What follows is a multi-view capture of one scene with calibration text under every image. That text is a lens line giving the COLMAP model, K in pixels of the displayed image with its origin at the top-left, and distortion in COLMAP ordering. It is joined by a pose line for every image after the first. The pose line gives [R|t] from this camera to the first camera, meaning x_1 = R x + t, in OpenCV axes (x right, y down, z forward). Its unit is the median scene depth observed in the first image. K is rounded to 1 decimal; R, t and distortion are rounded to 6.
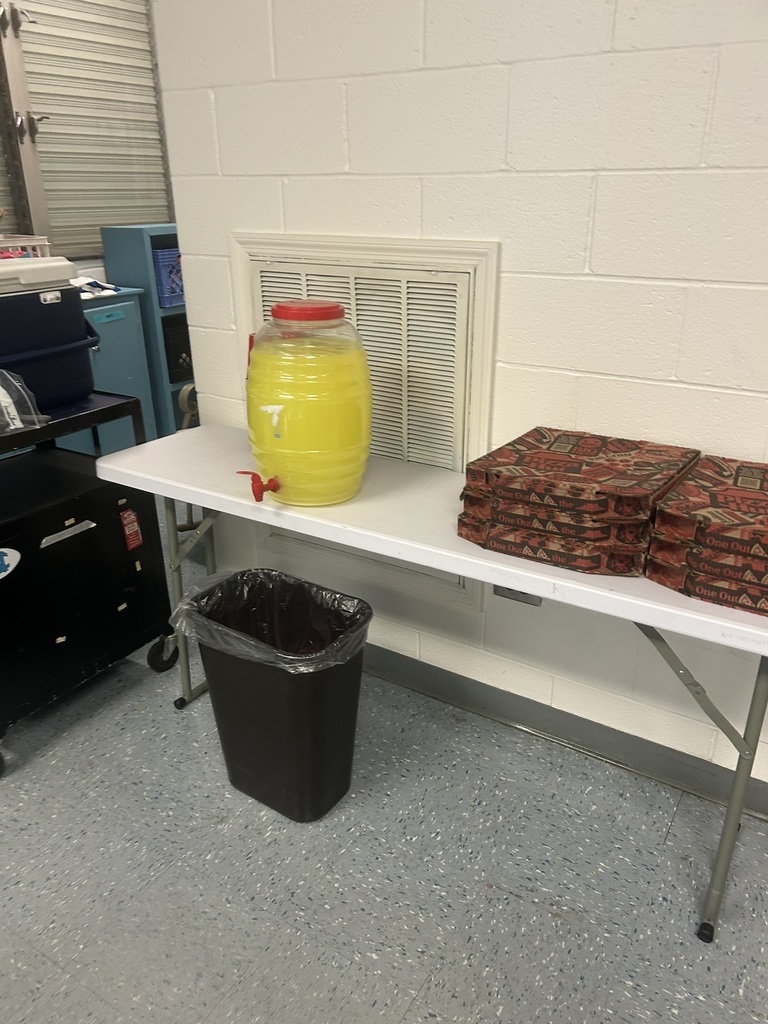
lens RADIAL K [[765.8, 0, 382.3], [0, 765.8, 509.0], [0, 0, 1]] dist [0.003142, -0.000209]
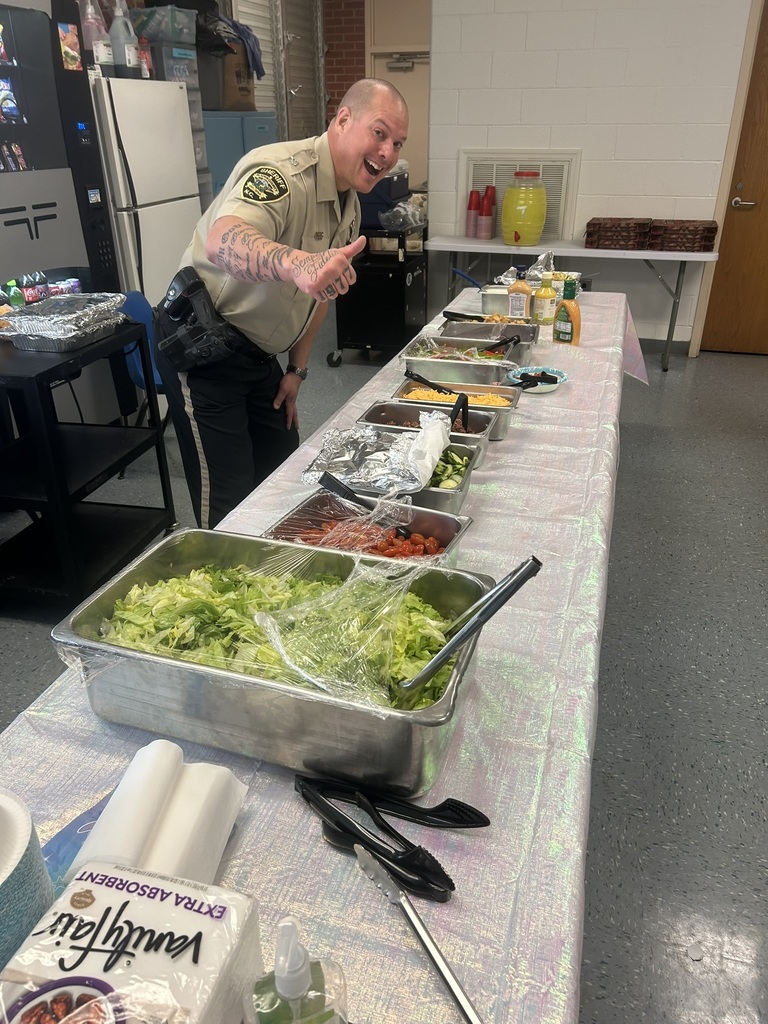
lens RADIAL K [[765.8, 0, 385.3], [0, 765.8, 515.8], [0, 0, 1]] dist [0.003142, -0.000209]
pose [[0.963161, -0.120190, 0.240573, -1.435474], [0.103224, 0.991275, 0.081972, 0.712852], [-0.248326, -0.054120, 0.967164, -1.695294]]
